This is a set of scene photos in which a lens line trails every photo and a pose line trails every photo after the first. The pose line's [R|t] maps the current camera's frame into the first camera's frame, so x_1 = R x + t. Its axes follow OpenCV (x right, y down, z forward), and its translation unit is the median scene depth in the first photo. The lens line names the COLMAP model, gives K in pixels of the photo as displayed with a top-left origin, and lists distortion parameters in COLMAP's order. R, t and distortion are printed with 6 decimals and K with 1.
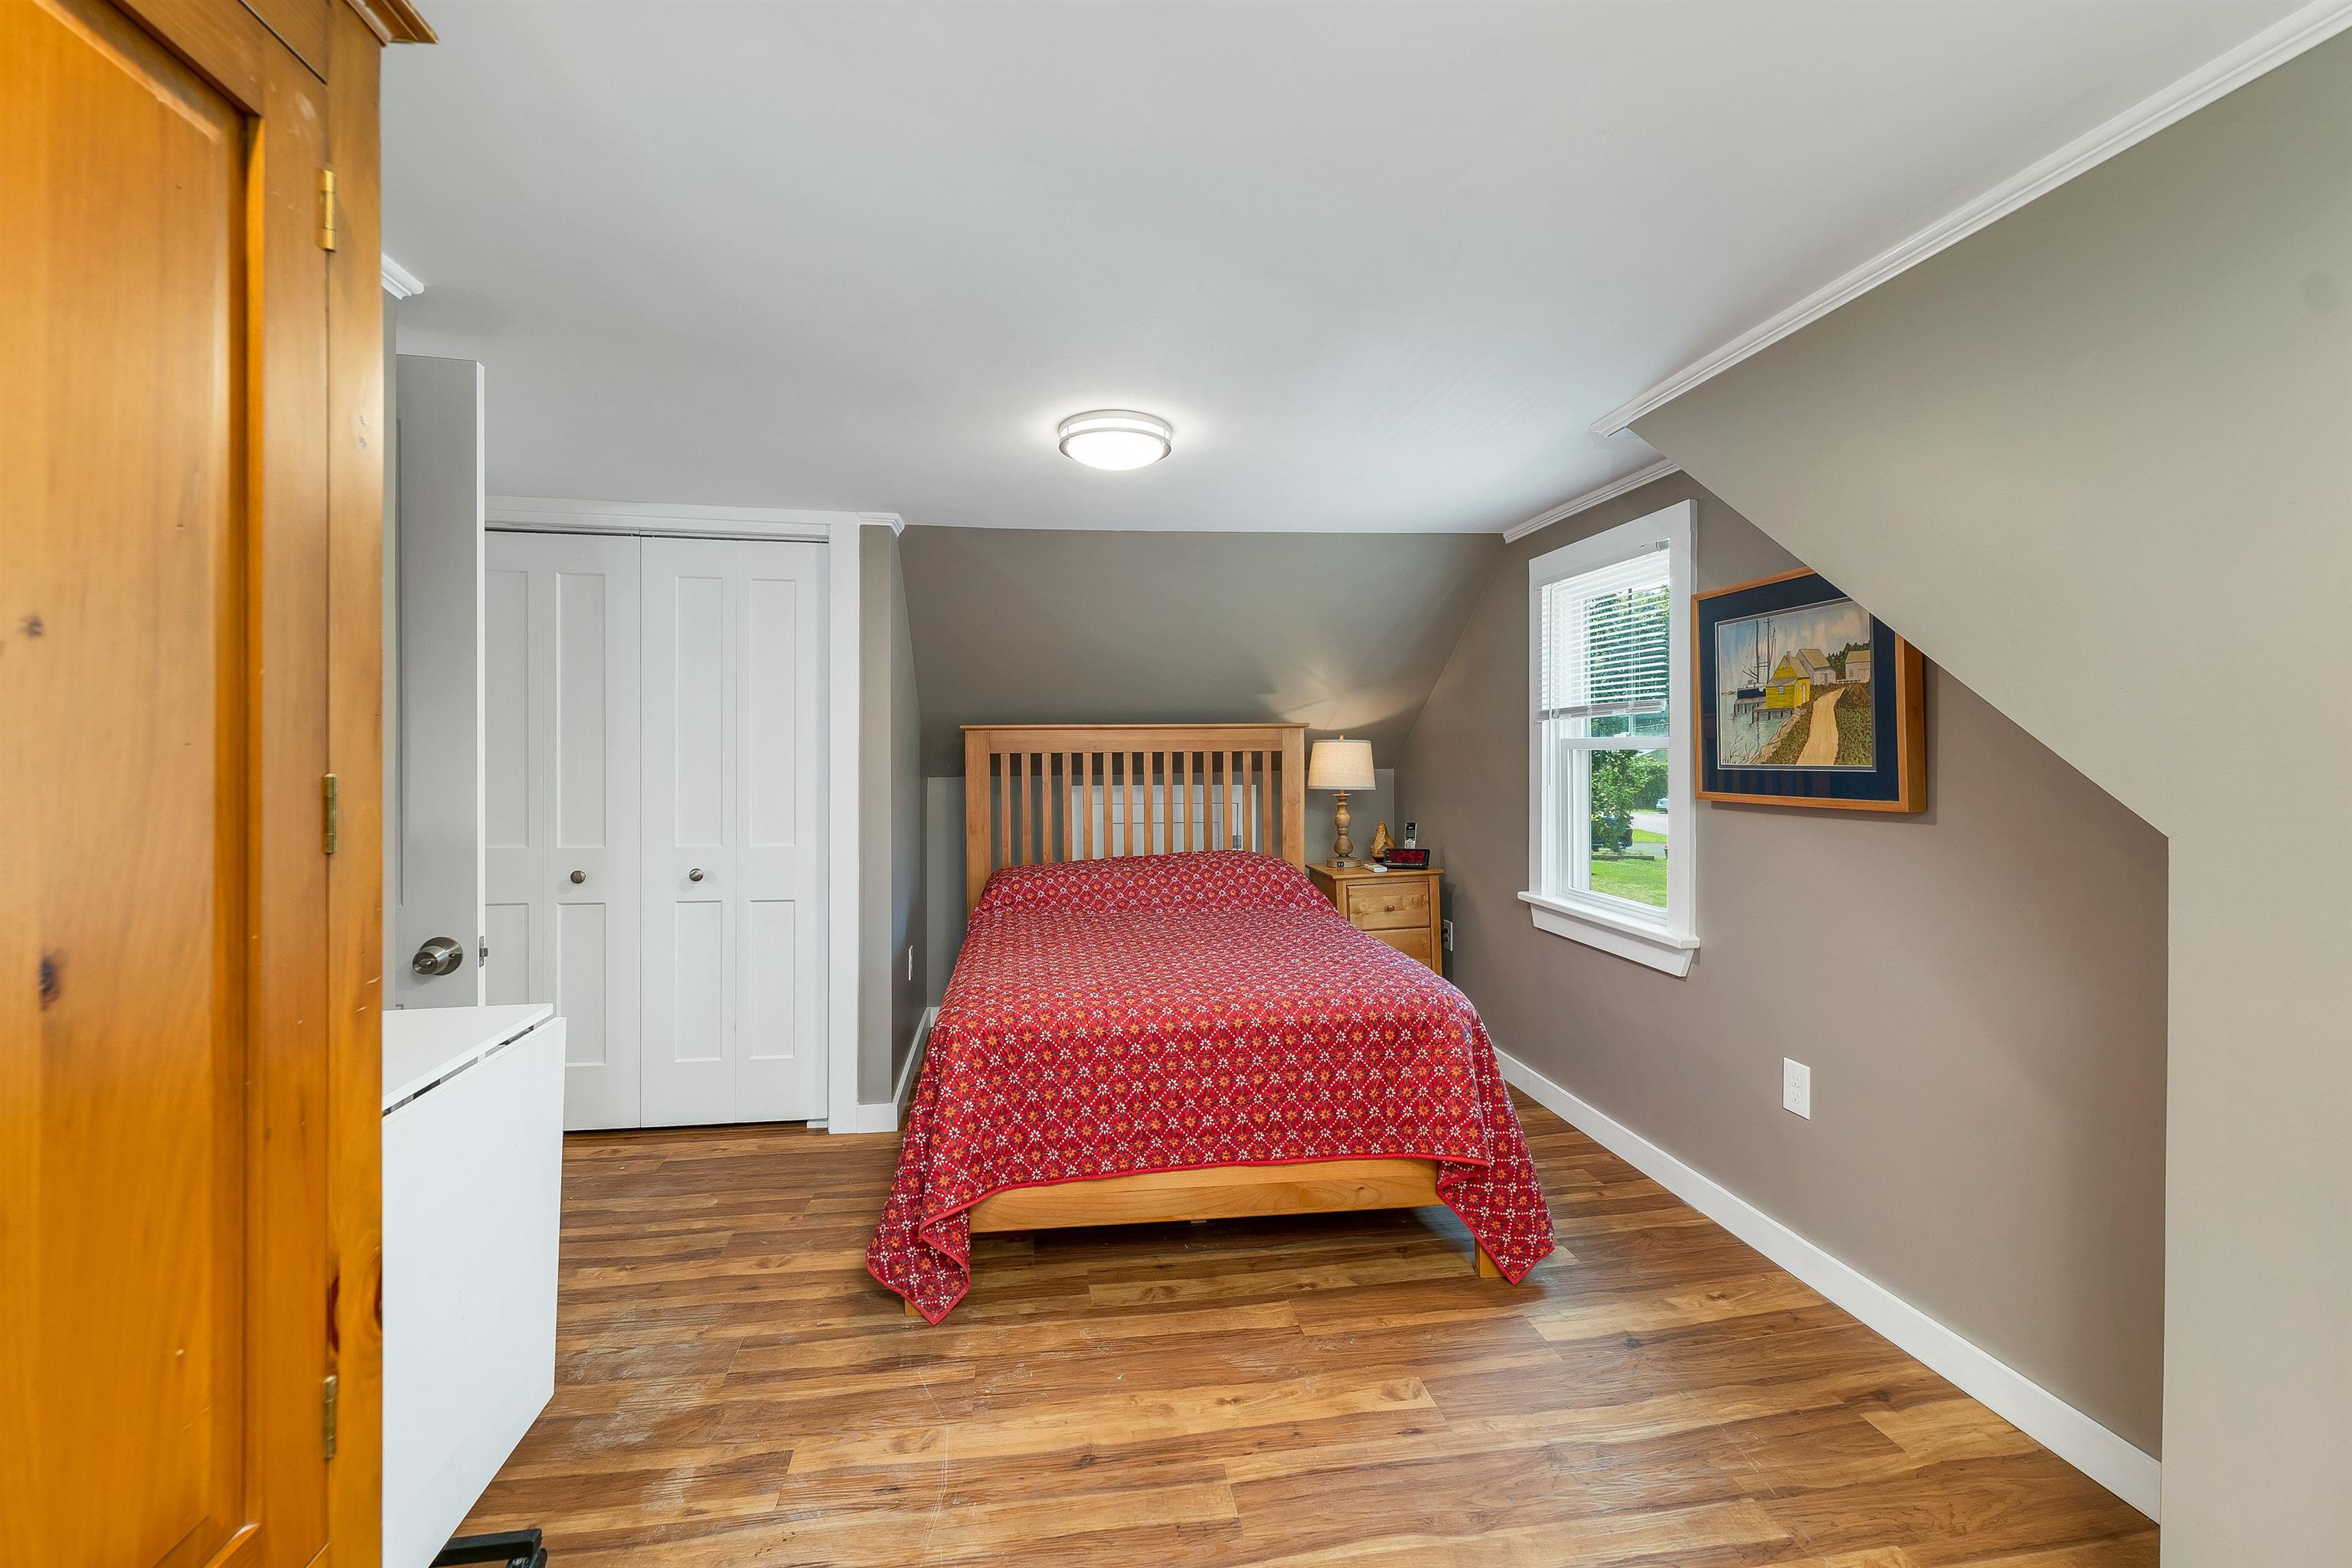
lens RADIAL K [[993.8, 0, 1158.4], [0, 993.8, 781.0], [0, 0, 1]] dist [0.001148, -0.000133]
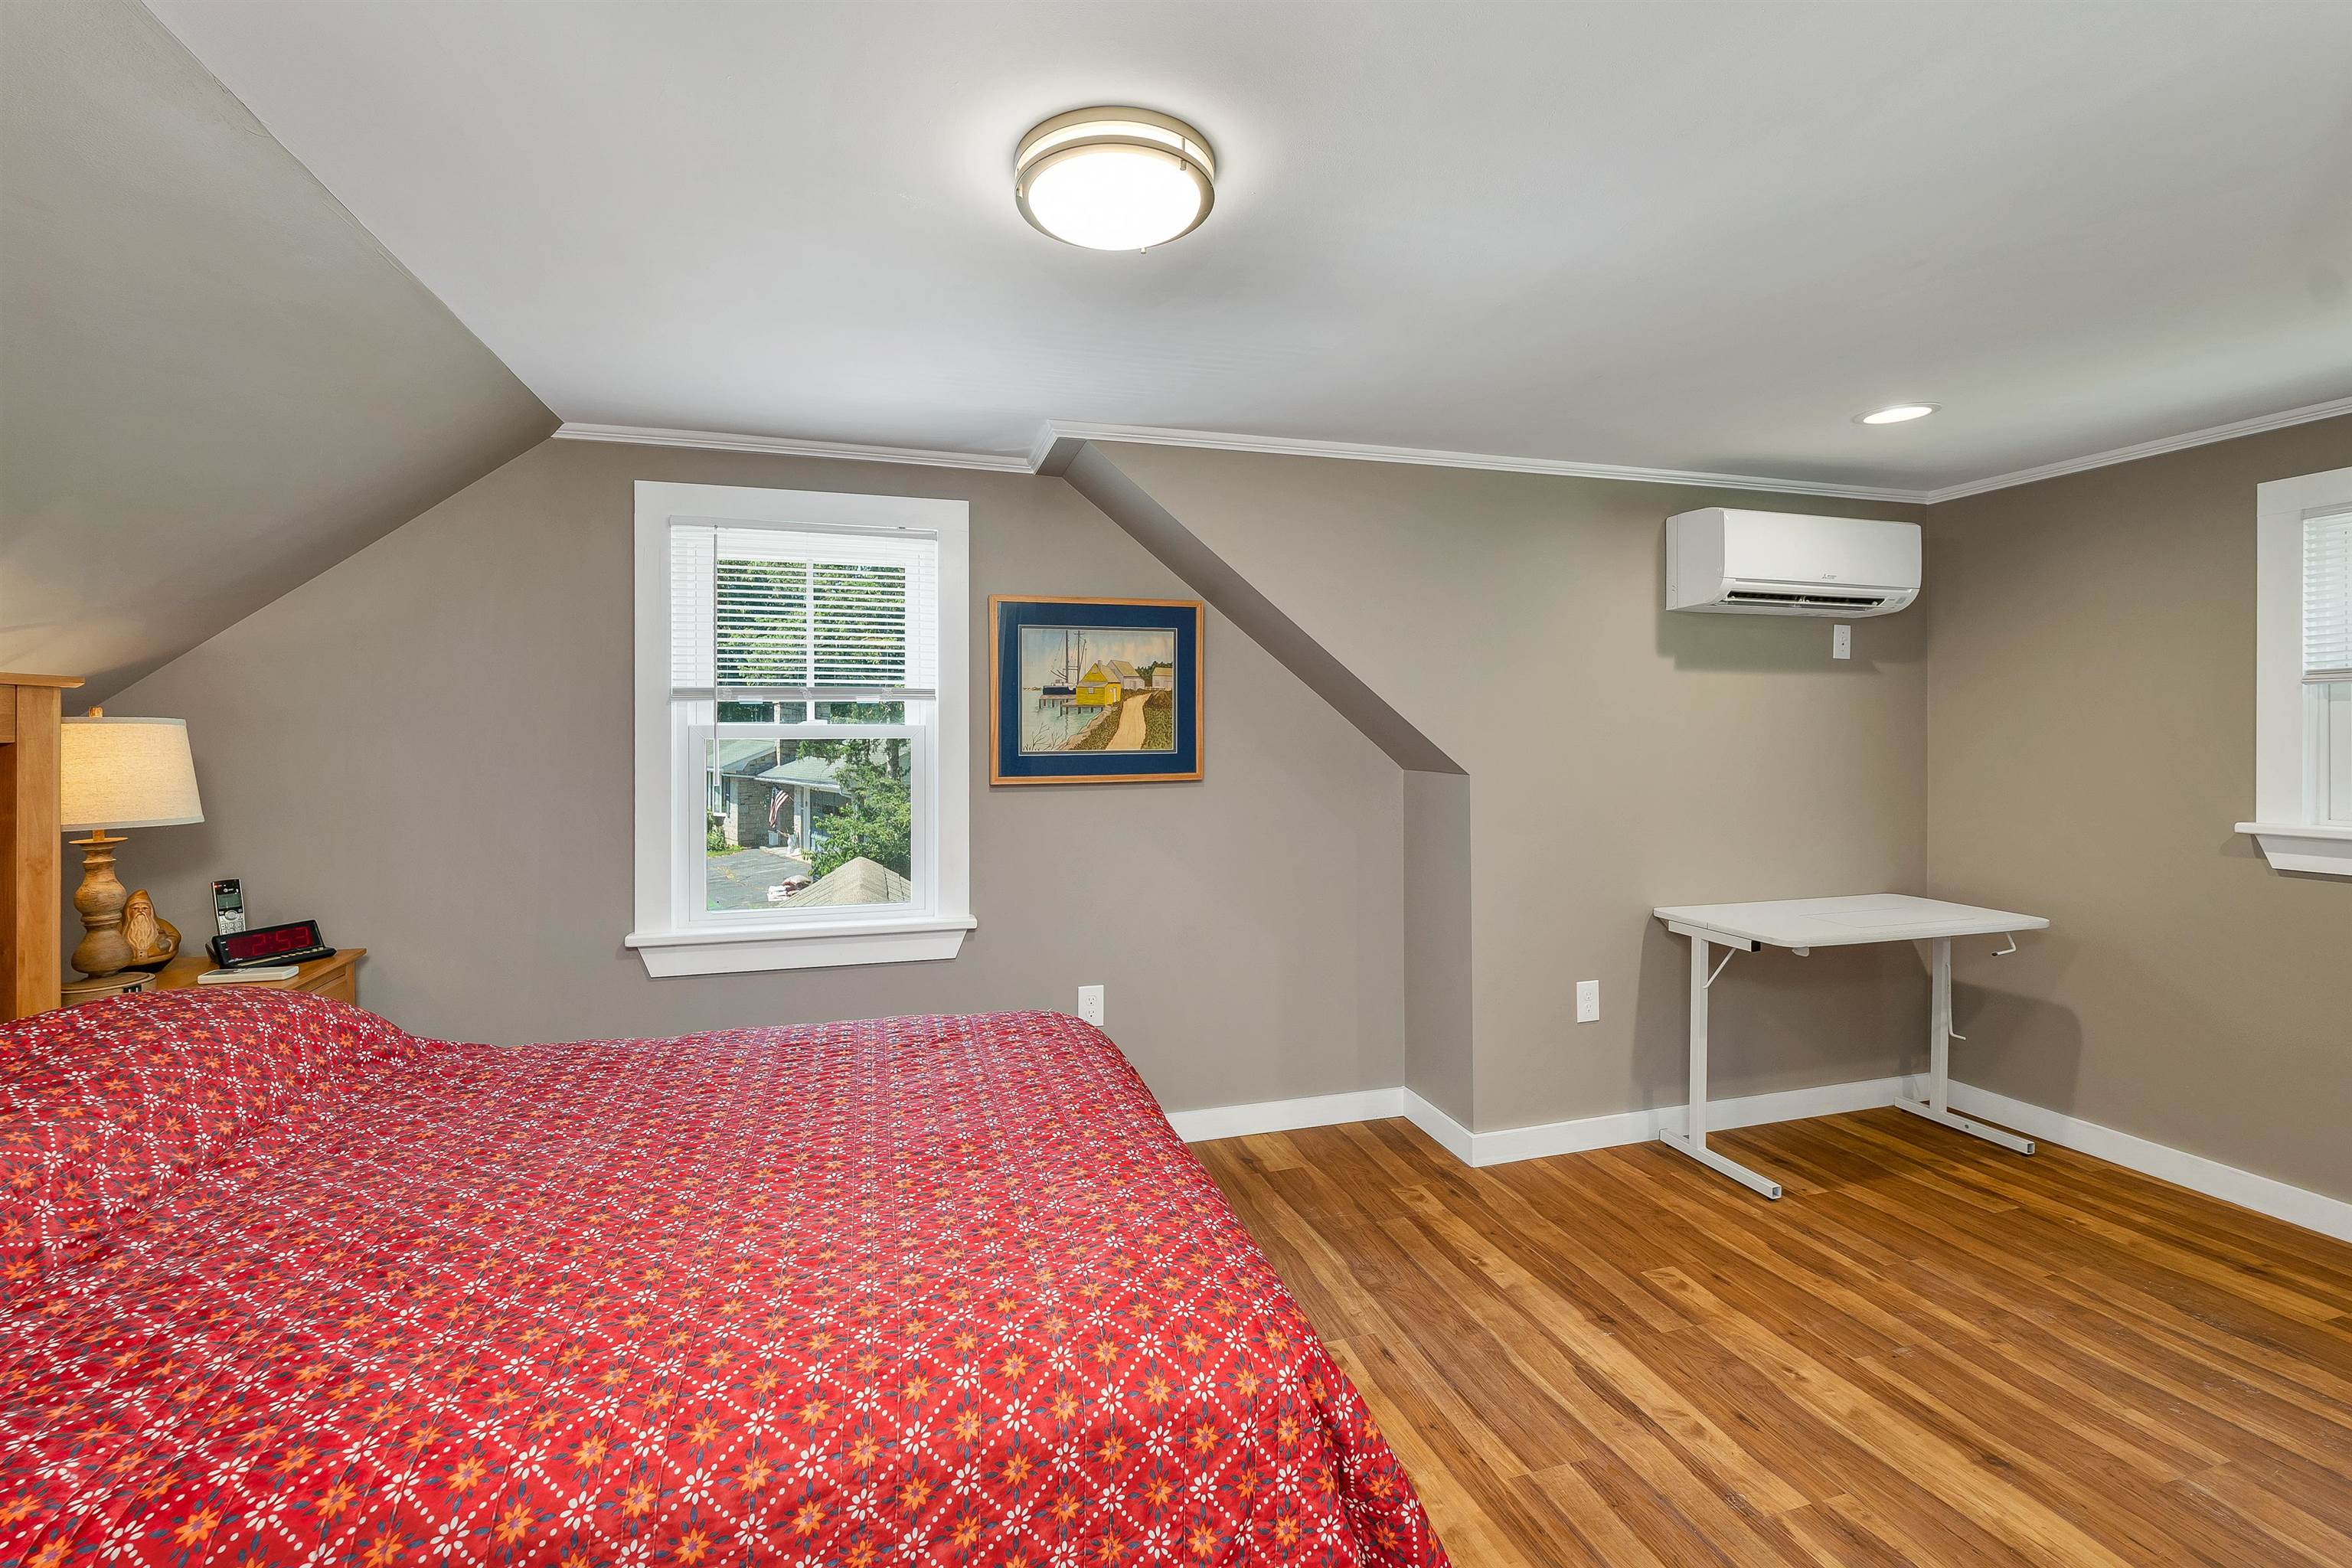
lens RADIAL K [[997.1, 0, 1171.1], [0, 997.1, 746.2], [0, 0, 1]] dist [0.000660, 0.000066]
pose [[-0.153474, -0.002855, 0.988149, -0.610560], [0.036047, 0.999314, 0.008485, -0.027293], [-0.987495, 0.036922, -0.153266, 1.059941]]
